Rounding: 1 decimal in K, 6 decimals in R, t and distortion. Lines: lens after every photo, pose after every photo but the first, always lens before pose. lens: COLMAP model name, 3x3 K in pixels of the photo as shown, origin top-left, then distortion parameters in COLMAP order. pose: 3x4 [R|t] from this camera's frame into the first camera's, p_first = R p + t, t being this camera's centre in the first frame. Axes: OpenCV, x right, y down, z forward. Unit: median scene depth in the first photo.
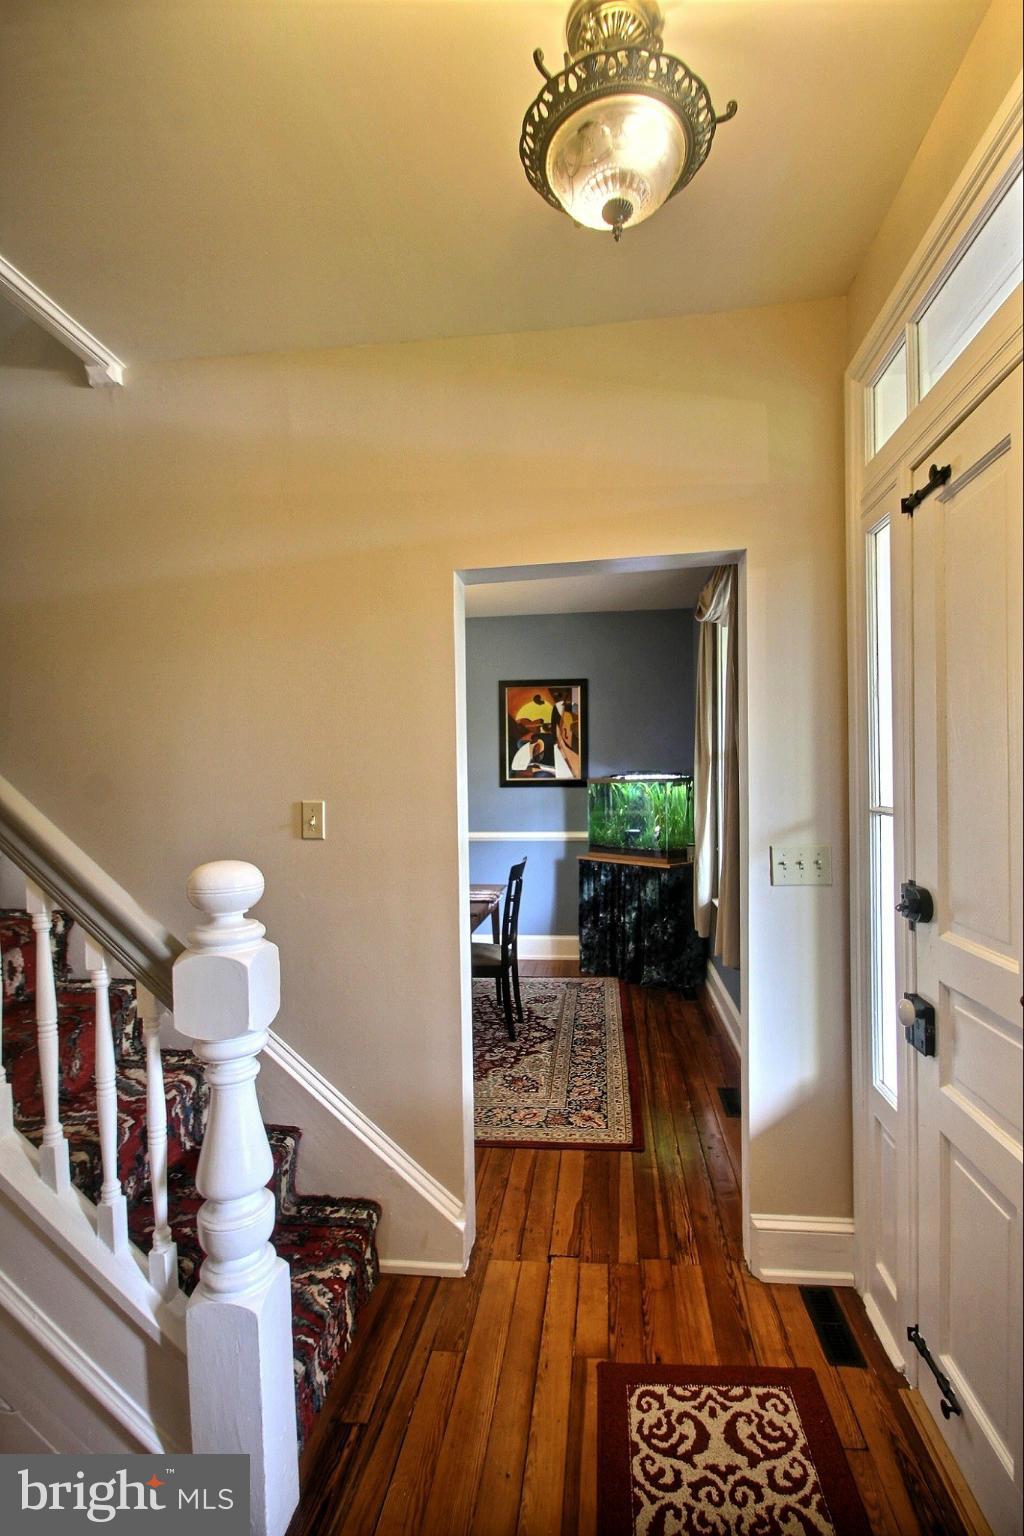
lens RADIAL K [[719.4, 0, 525.6], [0, 719.4, 790.5], [0, 0, 1]] dist [0.003770, -0.011586]
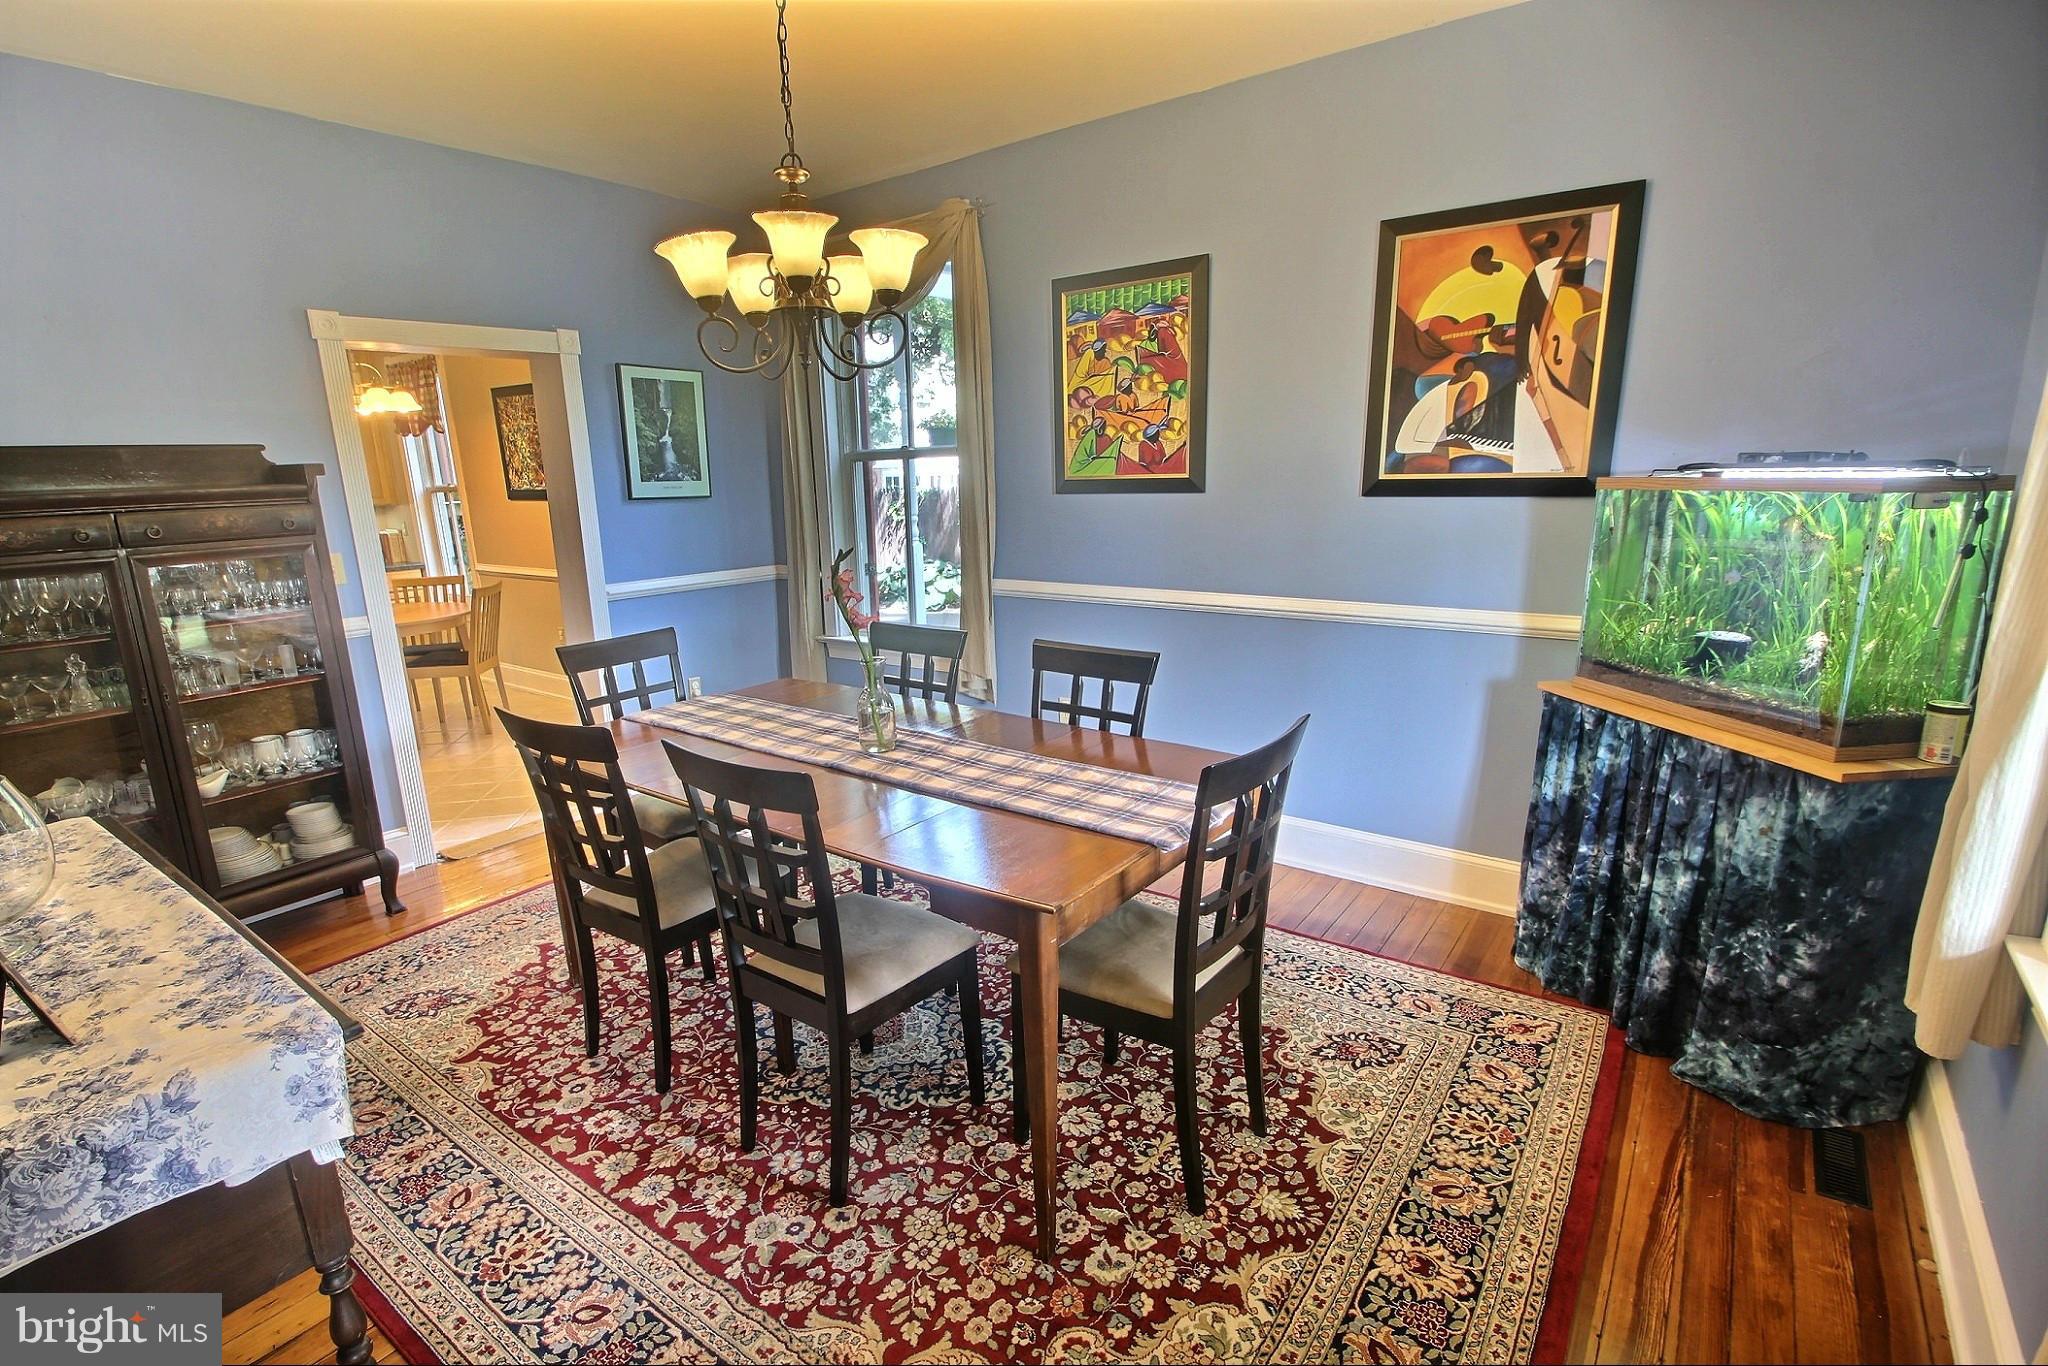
lens RADIAL K [[959.1, 0, 990.6], [0, 959.1, 704.6], [0, 0, 1]] dist [0.003770, -0.011586]
pose [[0.855567, 0.116049, -0.504517, 0.199451], [0.002886, 0.973467, 0.228811, -0.038726], [0.517684, -0.197220, 0.832531, 1.041033]]
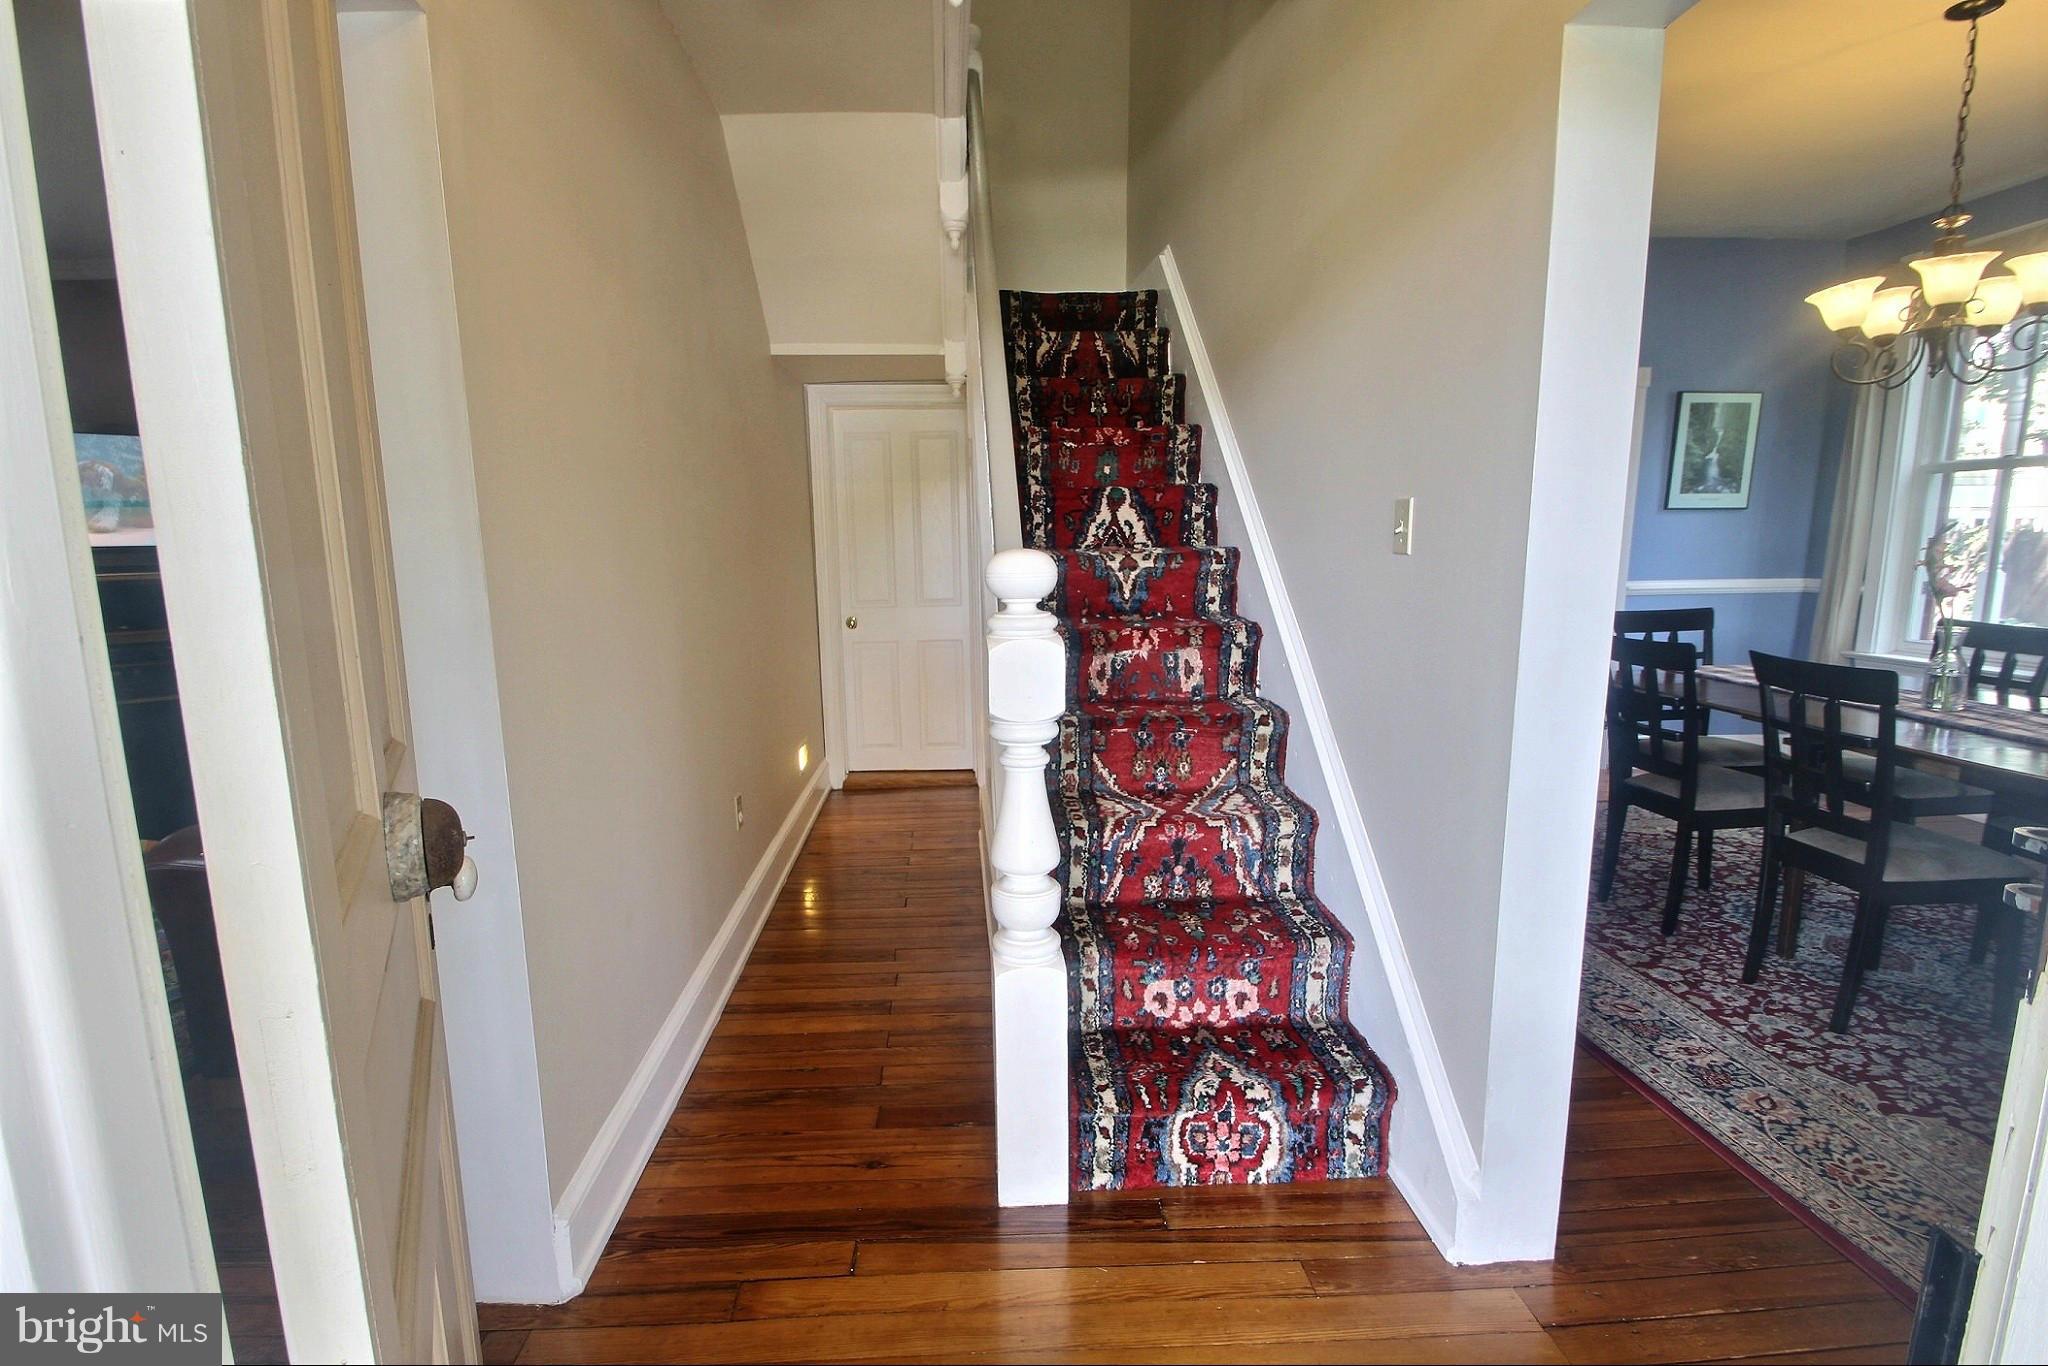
lens RADIAL K [[973.9, 0, 996.5], [0, 973.9, 704.7], [0, 0, 1]] dist [-0.008816, -0.004382]
pose [[0.161831, 0.185513, -0.969224, 0.555608], [-0.007501, 0.982374, 0.186778, 0.038419], [0.986790, -0.022956, 0.160370, 0.458680]]
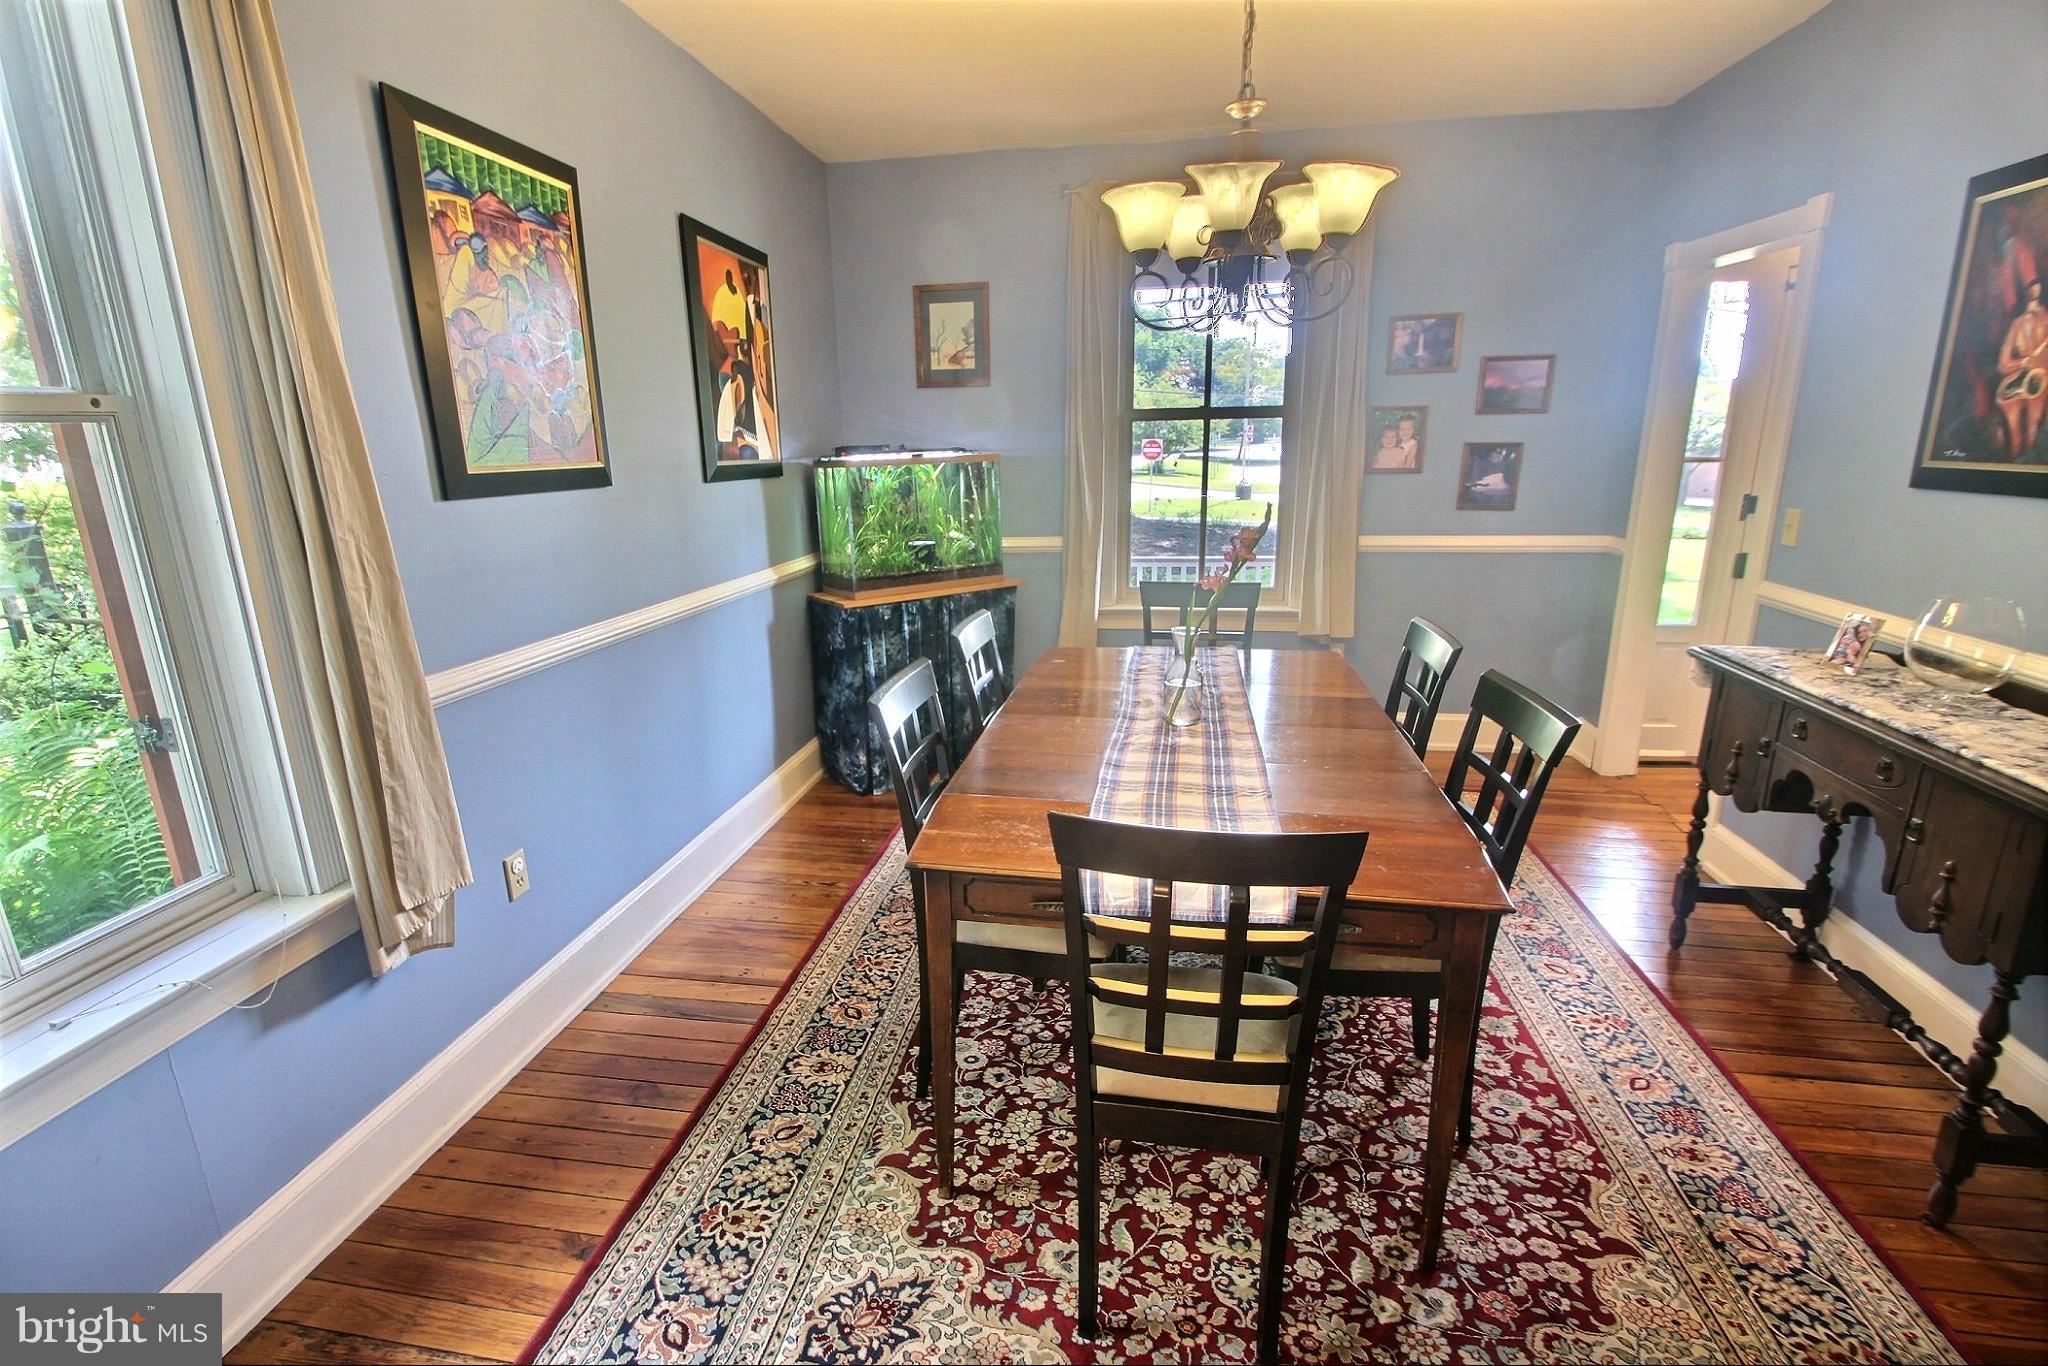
lens RADIAL K [[959.1, 0, 1004.3], [0, 959.1, 695.0], [0, 0, 1]] dist [0.003770, -0.011586]
pose [[0.058136, -0.241446, 0.968671, -1.610554], [0.036910, 0.970169, 0.239604, -0.031052], [-0.997626, 0.021823, 0.065314, 2.069961]]
